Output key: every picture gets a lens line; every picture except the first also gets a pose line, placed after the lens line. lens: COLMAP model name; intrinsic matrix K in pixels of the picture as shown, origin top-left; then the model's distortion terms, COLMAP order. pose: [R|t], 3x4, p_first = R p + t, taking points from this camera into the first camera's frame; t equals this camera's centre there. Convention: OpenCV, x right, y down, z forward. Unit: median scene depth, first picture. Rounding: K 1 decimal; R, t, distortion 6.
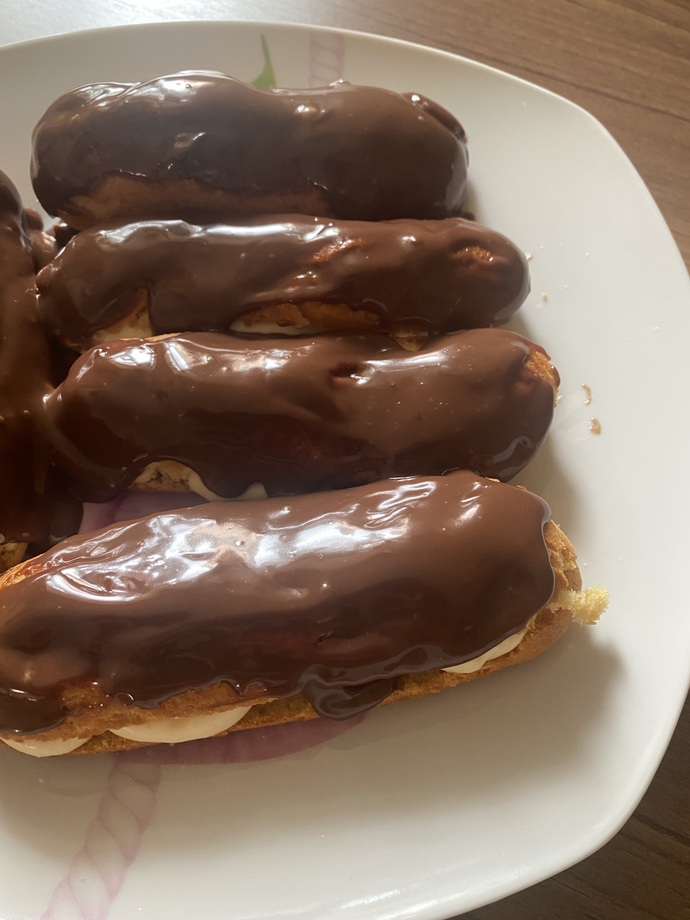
lens RADIAL K [[684.0, 0, 342.5], [0, 684.0, 461.8], [0, 0, 1]] dist [0.005409, -0.000220]
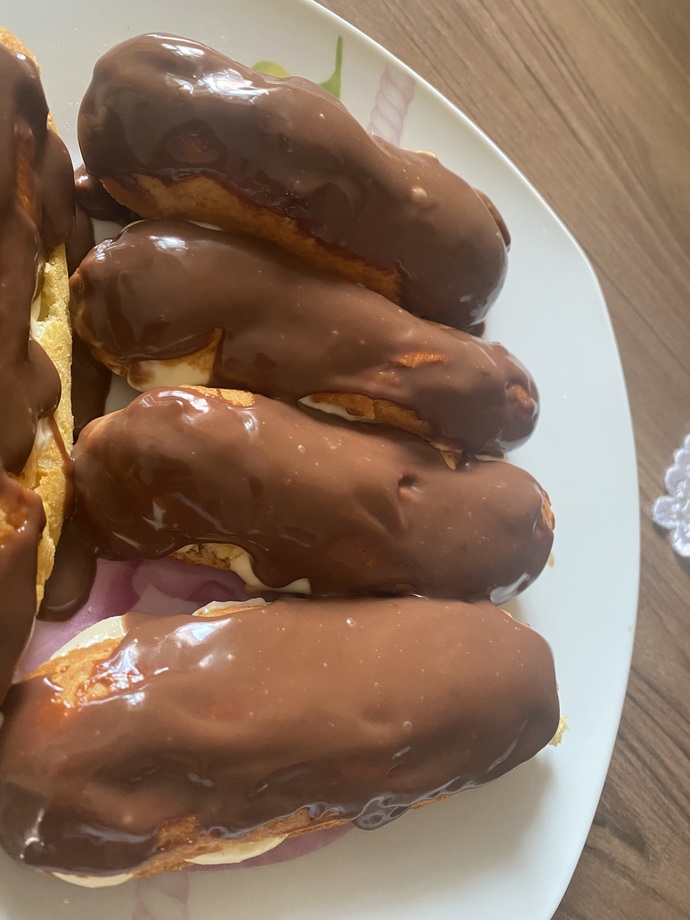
lens RADIAL K [[684.0, 0, 346.3], [0, 684.0, 465.3], [0, 0, 1]] dist [0.005409, -0.000220]
pose [[0.852195, 0.205541, 0.481162, -0.553211], [-0.270197, 0.960380, 0.068298, -0.195776], [-0.448060, -0.188212, 0.873967, 0.140182]]
